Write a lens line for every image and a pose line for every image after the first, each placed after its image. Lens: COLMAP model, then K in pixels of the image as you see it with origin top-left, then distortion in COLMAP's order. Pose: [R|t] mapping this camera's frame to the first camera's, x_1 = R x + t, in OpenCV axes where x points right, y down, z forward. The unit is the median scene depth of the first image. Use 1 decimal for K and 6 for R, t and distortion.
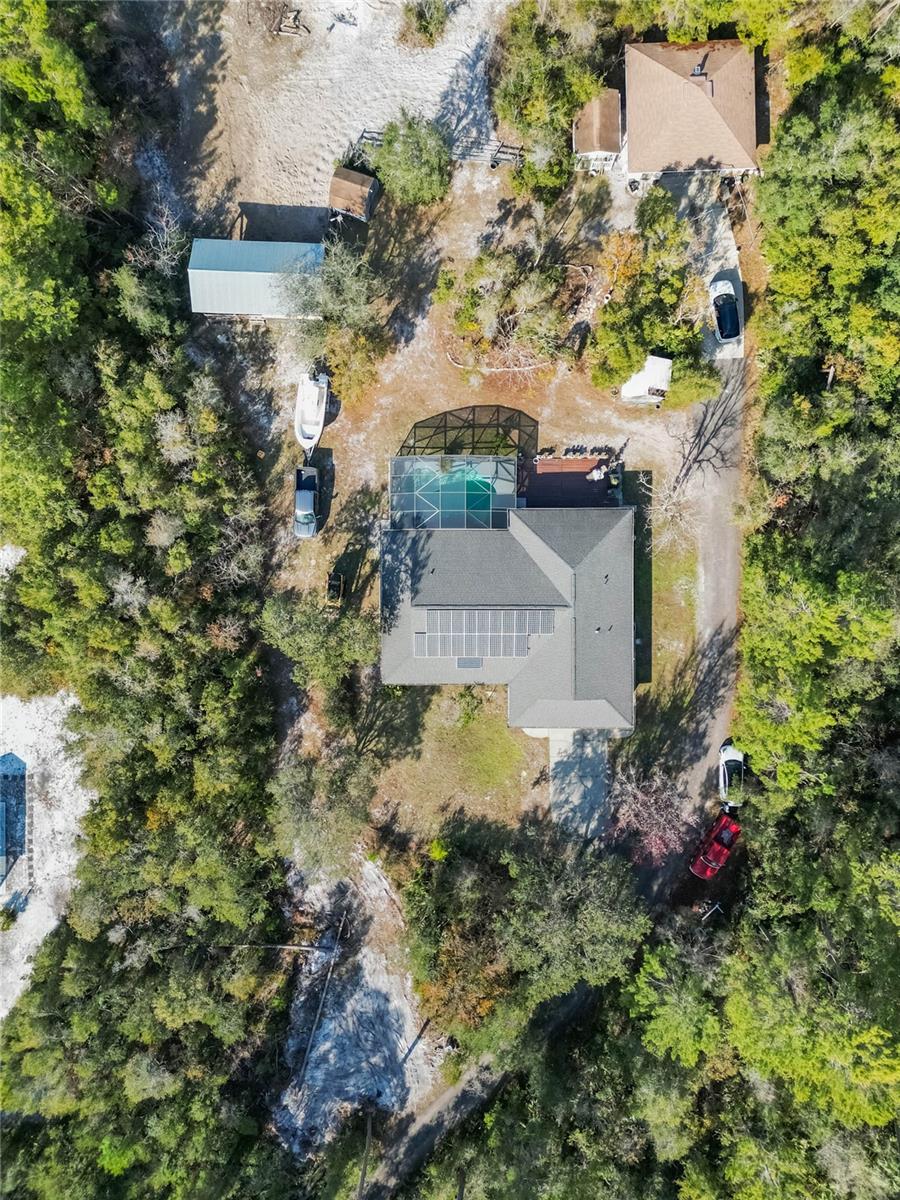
lens RADIAL K [[838.3, 0, 452.9], [0, 838.3, 591.6], [0, 0, 1]] dist [0.072051, -0.070116]
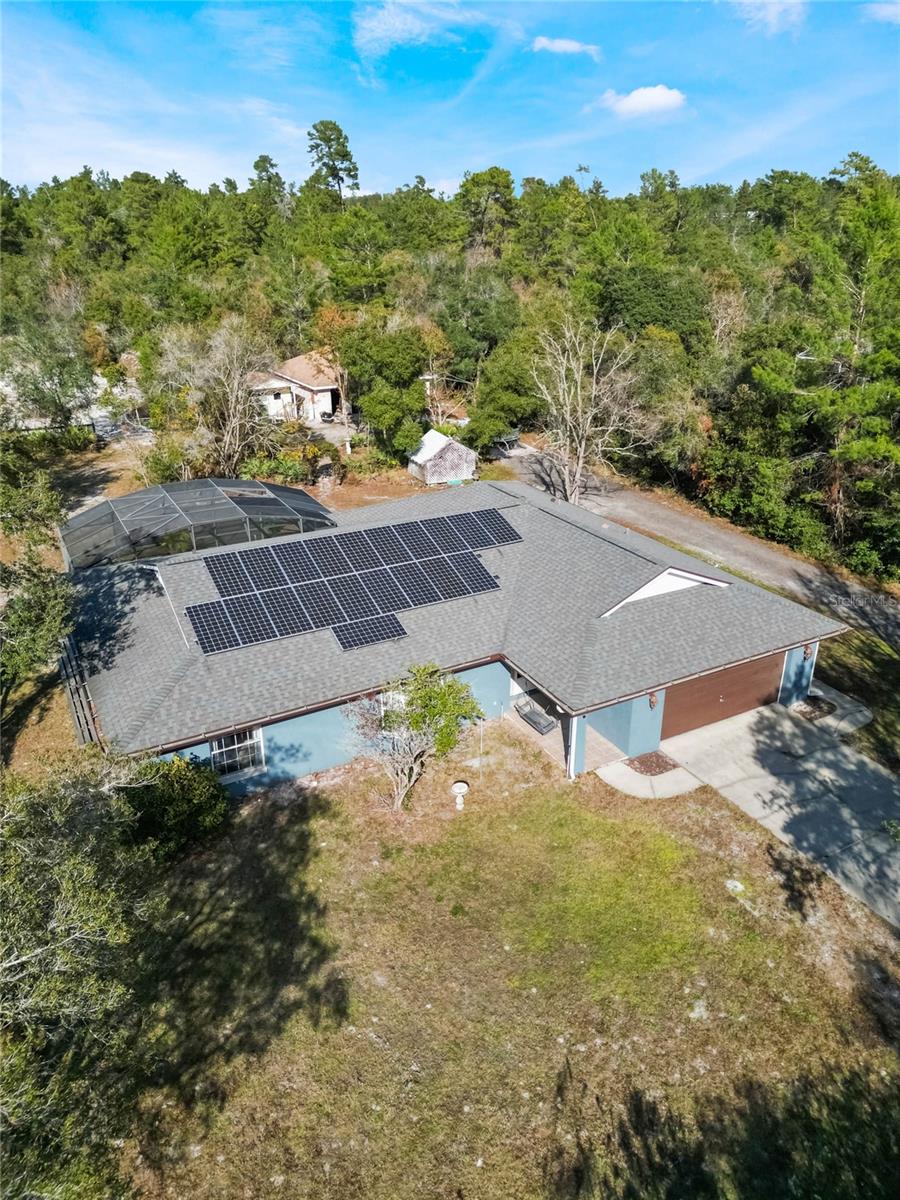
lens RADIAL K [[845.6, 0, 452.8], [0, 845.6, 596.4], [0, 0, 1]] dist [0.072854, -0.070076]
pose [[0.879042, -0.191279, 0.436689, -0.097334], [0.476744, 0.352929, -0.805082, 0.369838], [-0.000125, 0.915890, 0.401430, 0.830119]]
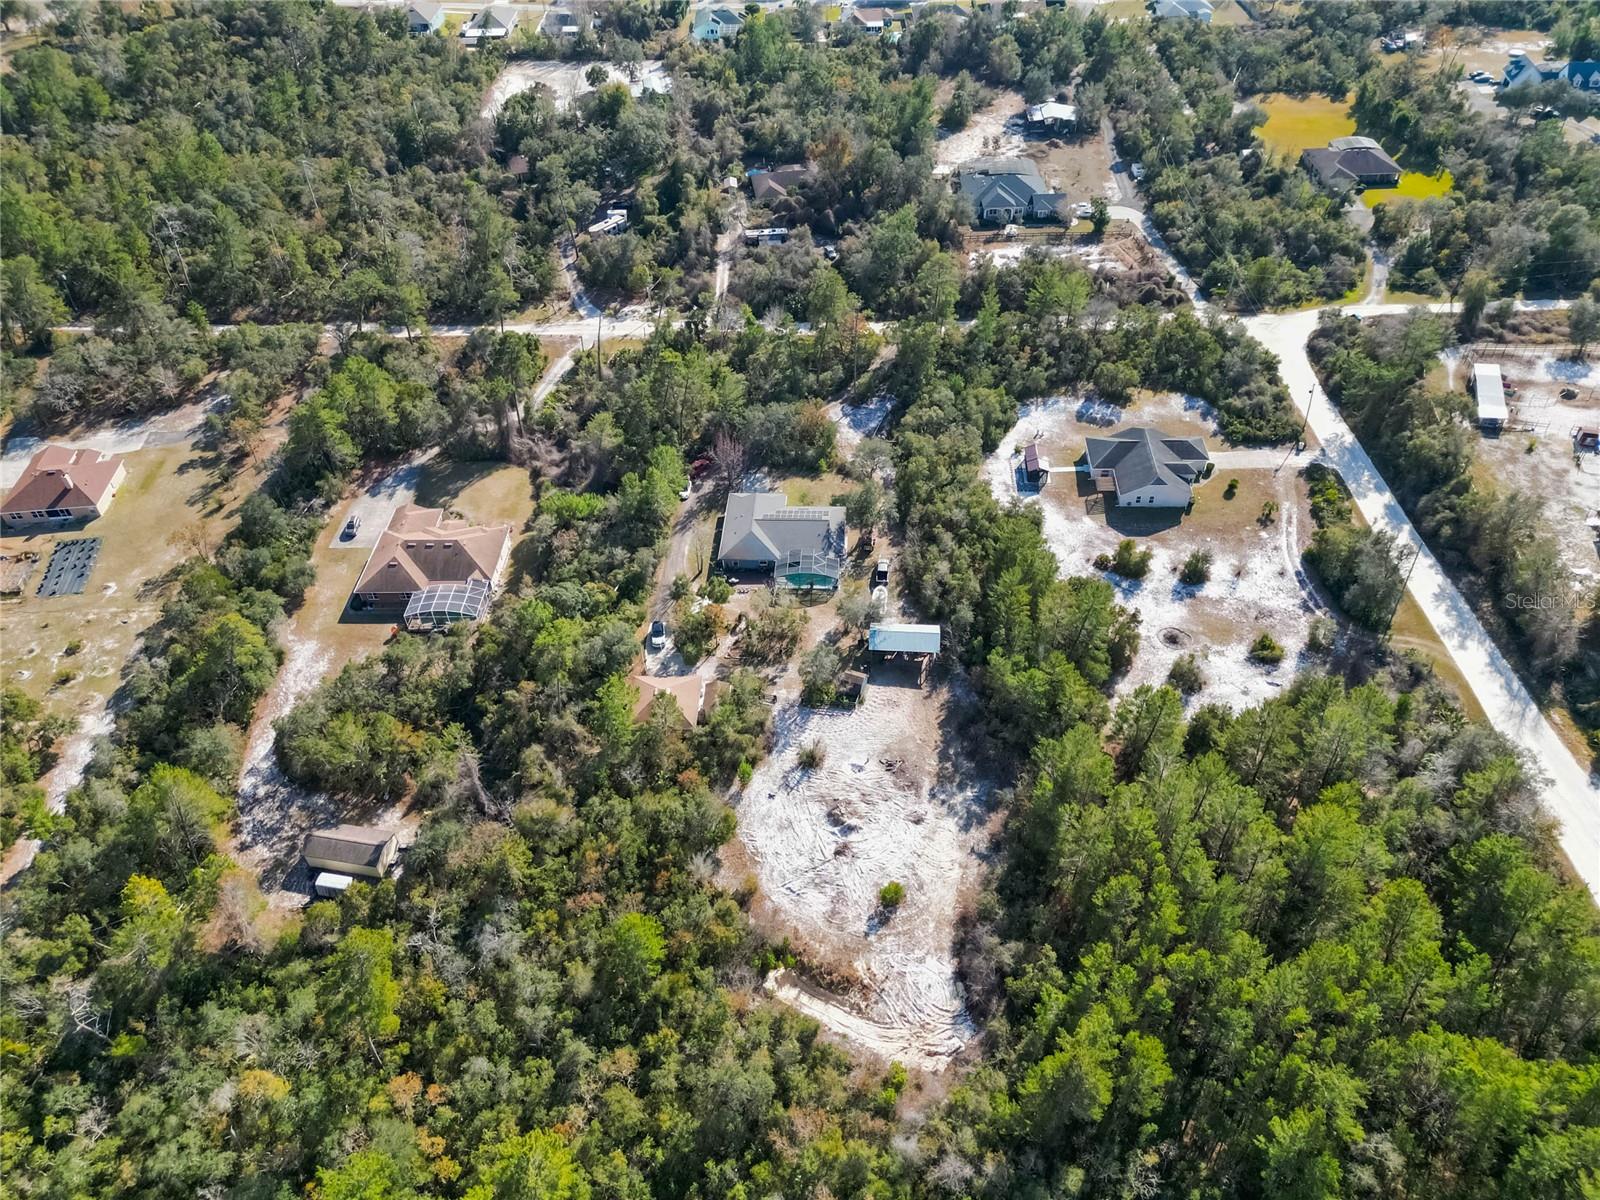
lens RADIAL K [[1127.5, 0, 805.9], [0, 1127.5, 624.5], [0, 0, 1]] dist [0.072854, -0.070076]
pose [[-0.997957, -0.009826, 0.063126, -0.164963], [0.052496, -0.689247, 0.722622, -2.123895], [0.036409, 0.724460, 0.688354, -0.729862]]
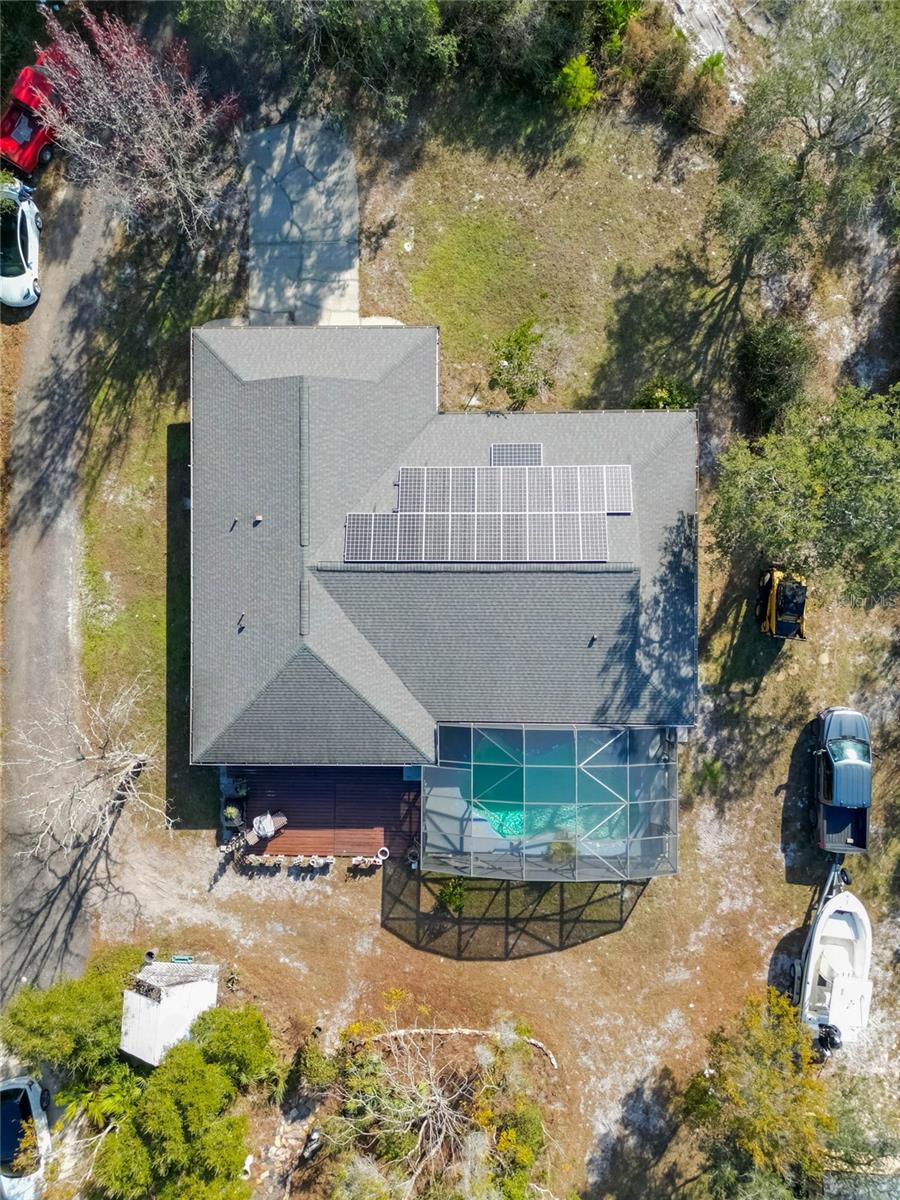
lens RADIAL K [[845.6, 0, 452.8], [0, 845.6, 596.4], [0, 0, 1]] dist [0.072854, -0.070076]
pose [[-0.998760, -0.001595, 0.049750, 0.032070], [0.001897, -0.999980, 0.006020, -0.001537], [0.049739, 0.006107, 0.998744, 0.492155]]
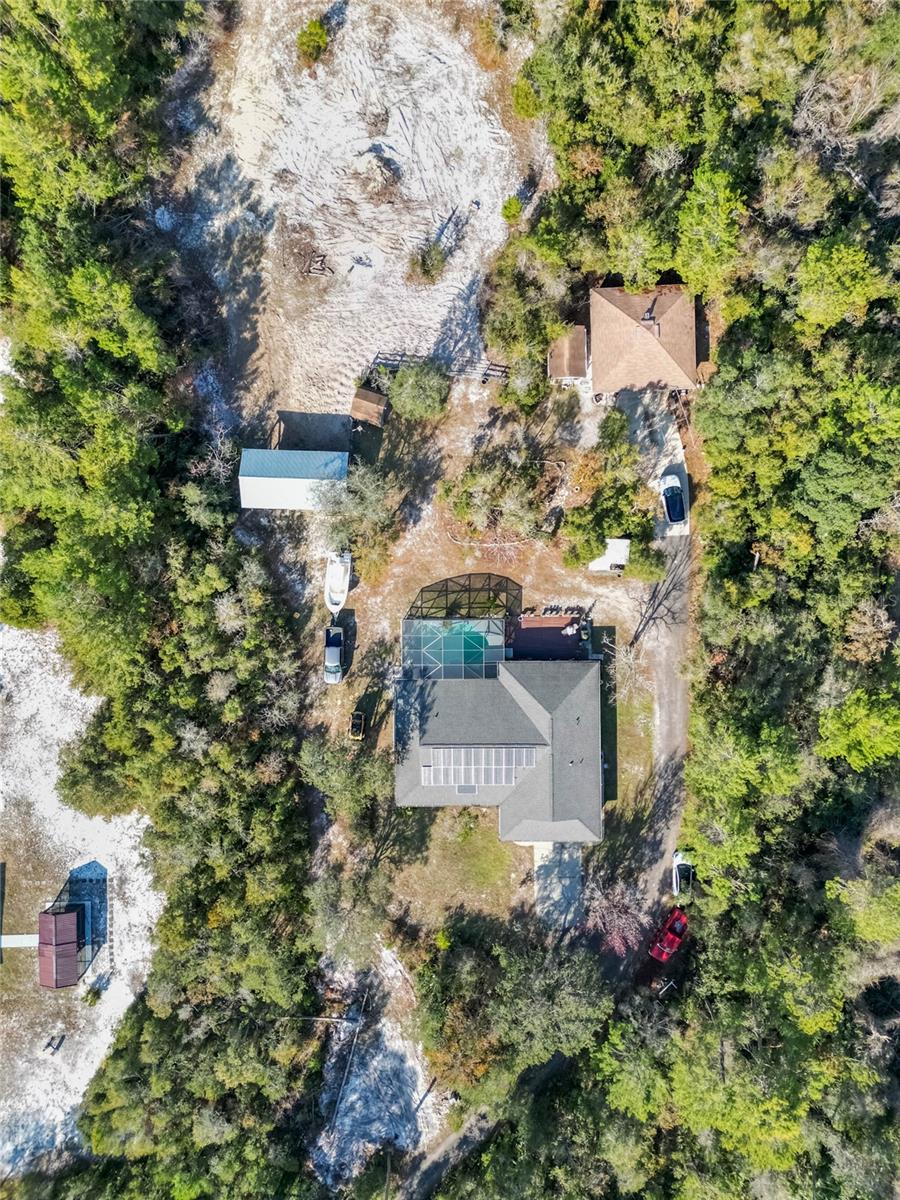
lens RADIAL K [[844.1, 0, 454.3], [0, 844.1, 598.9], [0, 0, 1]] dist [0.069924, -0.066704]
pose [[0.999959, -0.006943, -0.005731, 0.009628], [0.006997, 0.999930, 0.009518, -0.202544], [0.005664, -0.009557, 0.999938, -0.235217]]
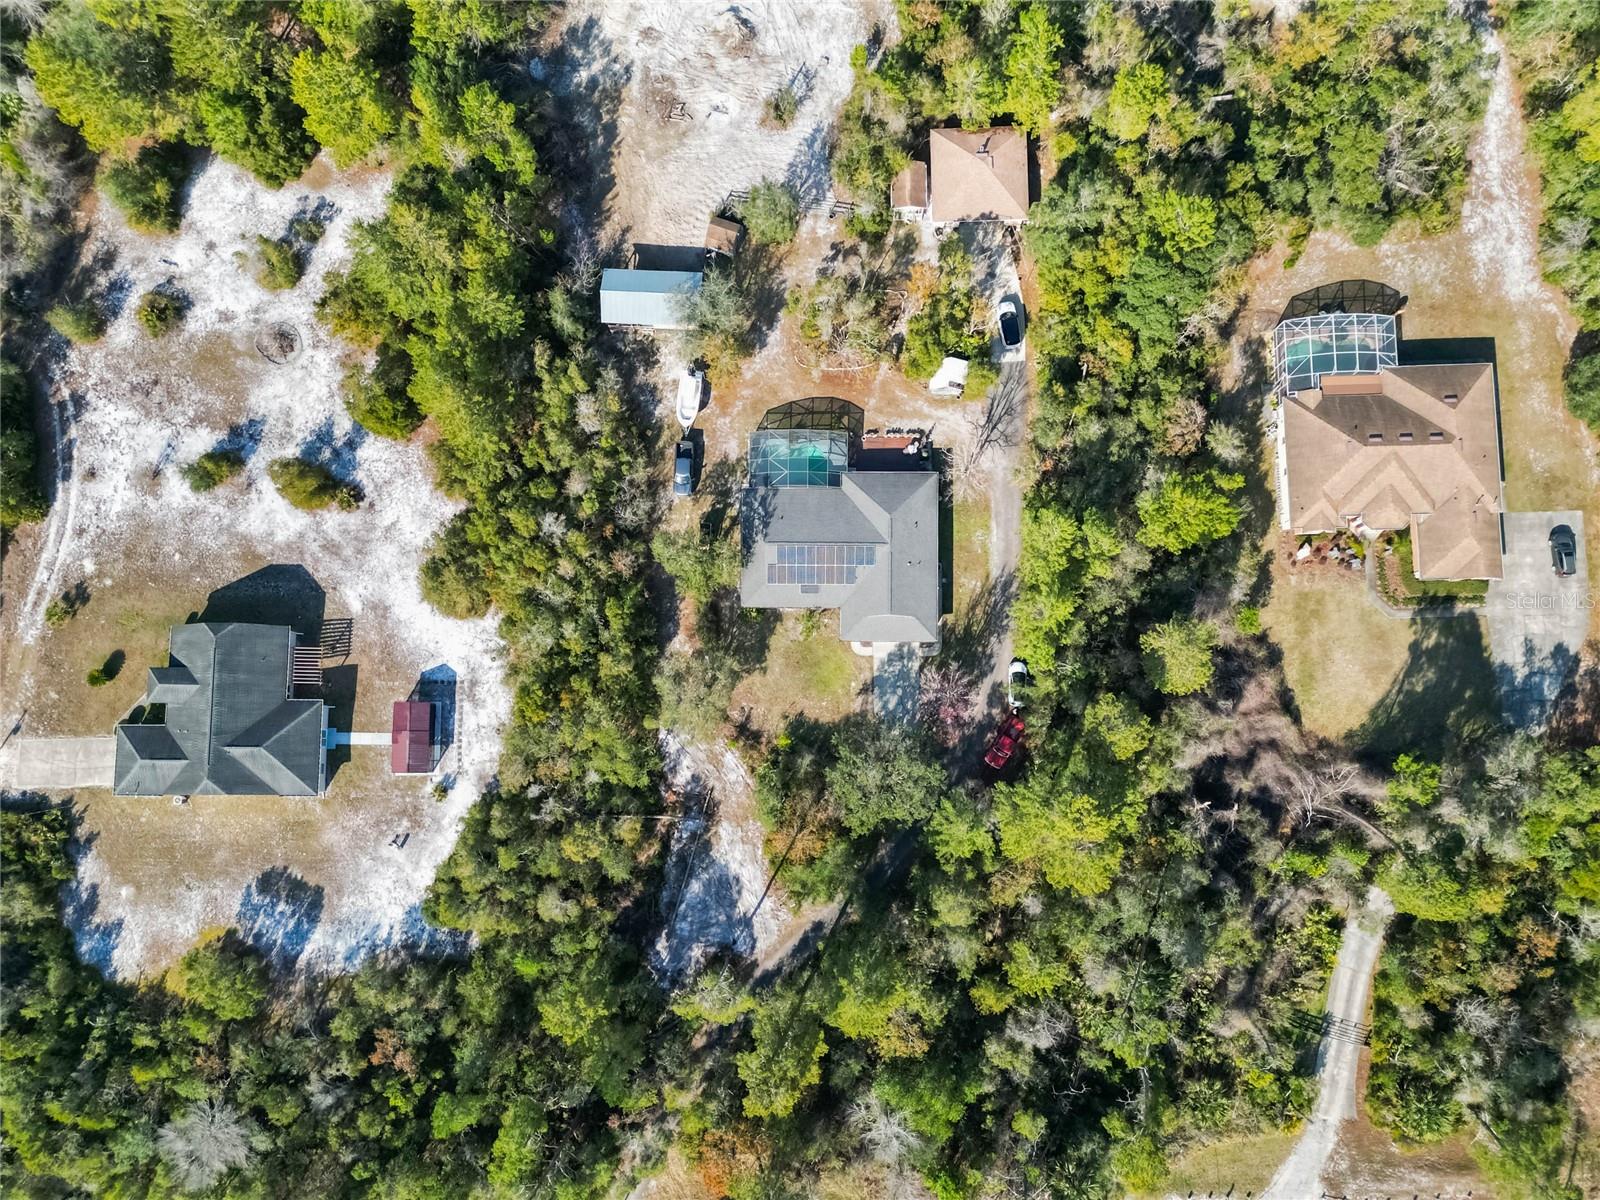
lens RADIAL K [[1139.7, 0, 789.1], [0, 1139.7, 661.4], [0, 0, 1]] dist [0.076922, -0.081708]
pose [[0.999894, 0.008022, -0.012181, 0.010410], [-0.009115, 0.995673, -0.092478, 0.349995], [0.011386, 0.092580, 0.995640, -0.711347]]
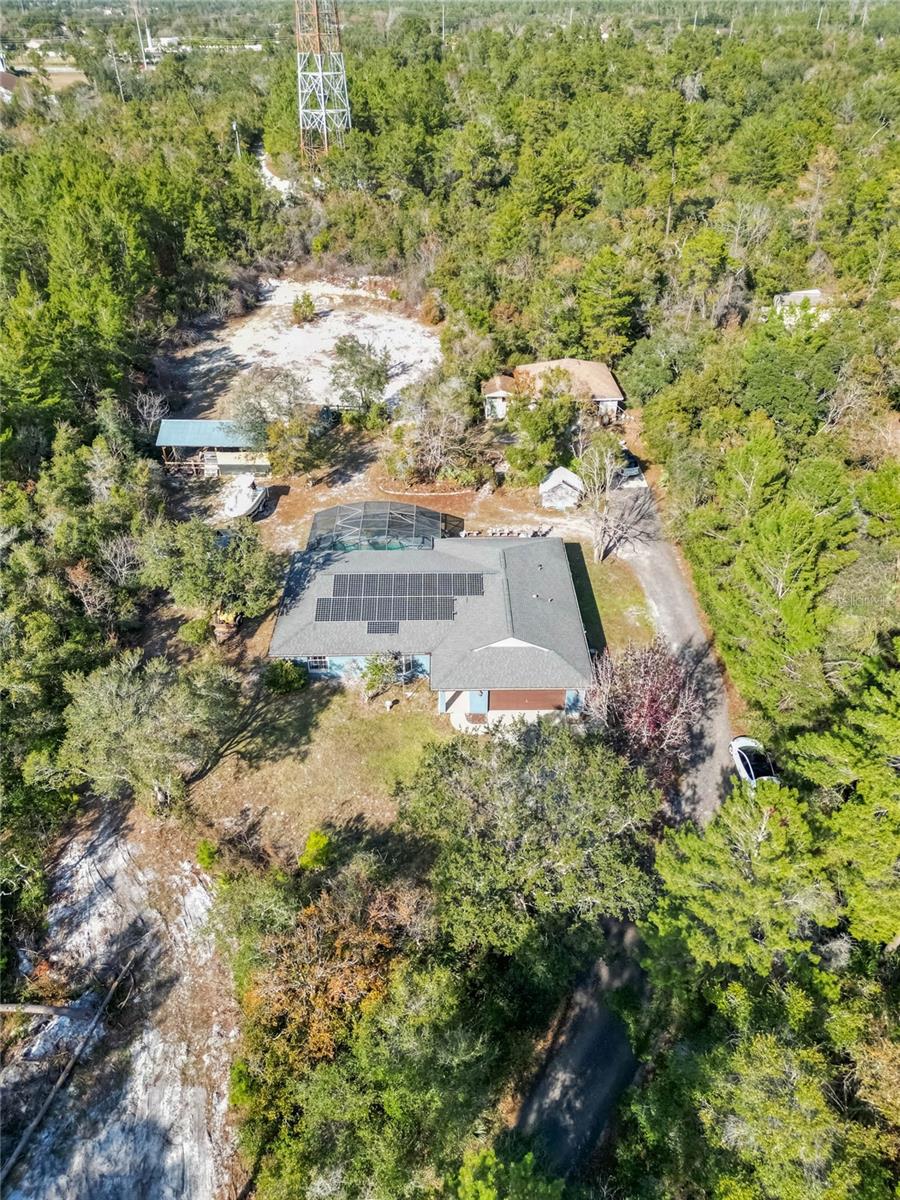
lens RADIAL K [[844.1, 0, 454.3], [0, 844.1, 598.9], [0, 0, 1]] dist [0.069924, -0.066704]
pose [[0.999915, -0.006587, 0.011292, 0.078621], [0.013026, 0.574827, -0.818171, 0.718154], [-0.001101, 0.818249, 0.574863, 0.502374]]
